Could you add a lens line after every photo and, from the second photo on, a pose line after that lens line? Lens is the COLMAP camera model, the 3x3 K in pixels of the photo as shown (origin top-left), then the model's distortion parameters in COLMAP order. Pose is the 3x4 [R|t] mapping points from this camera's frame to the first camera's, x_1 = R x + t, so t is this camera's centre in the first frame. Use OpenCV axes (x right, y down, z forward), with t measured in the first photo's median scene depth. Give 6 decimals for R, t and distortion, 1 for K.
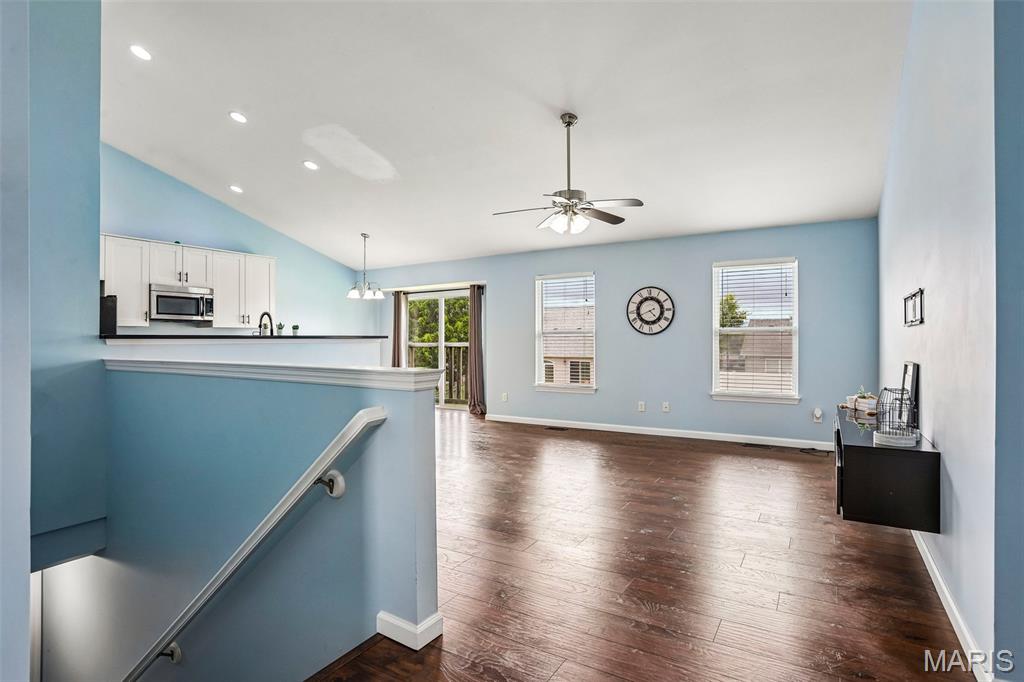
lens RADIAL K [[516.5, 0, 504.1], [0, 516.5, 339.6], [0, 0, 1]] dist [-0.071283, 0.033503]
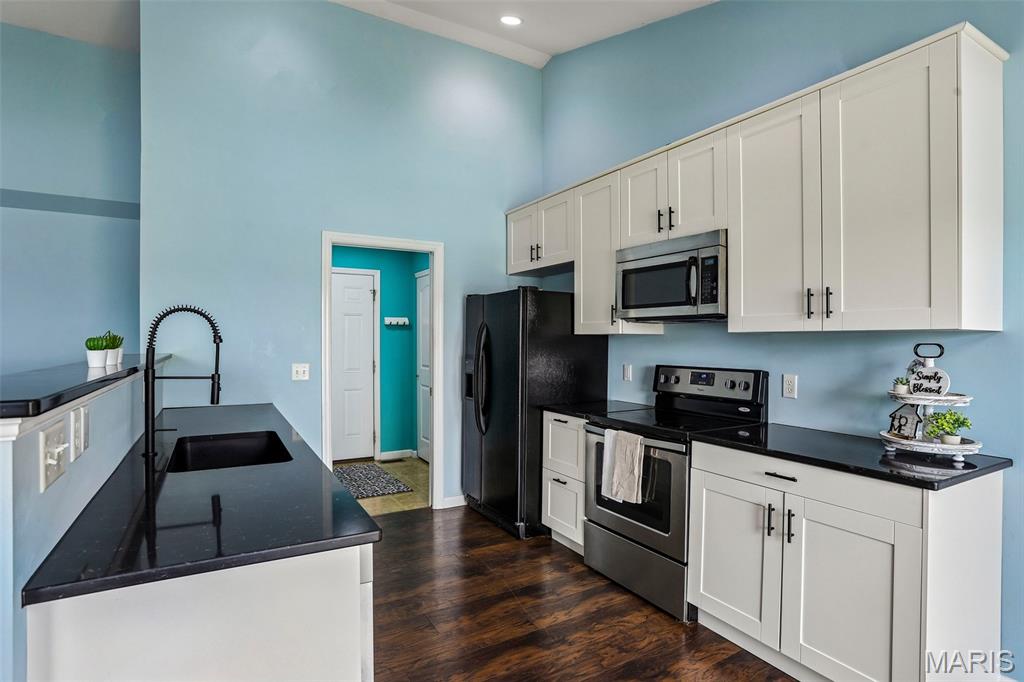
lens RADIAL K [[516.5, 0, 504.1], [0, 516.5, 339.6], [0, 0, 1]] dist [-0.071283, 0.033503]
pose [[-0.468299, 0.005439, -0.883553, -0.180787], [-0.001489, 0.999975, 0.006945, -0.023236], [0.883569, 0.004568, -0.468279, 1.096176]]
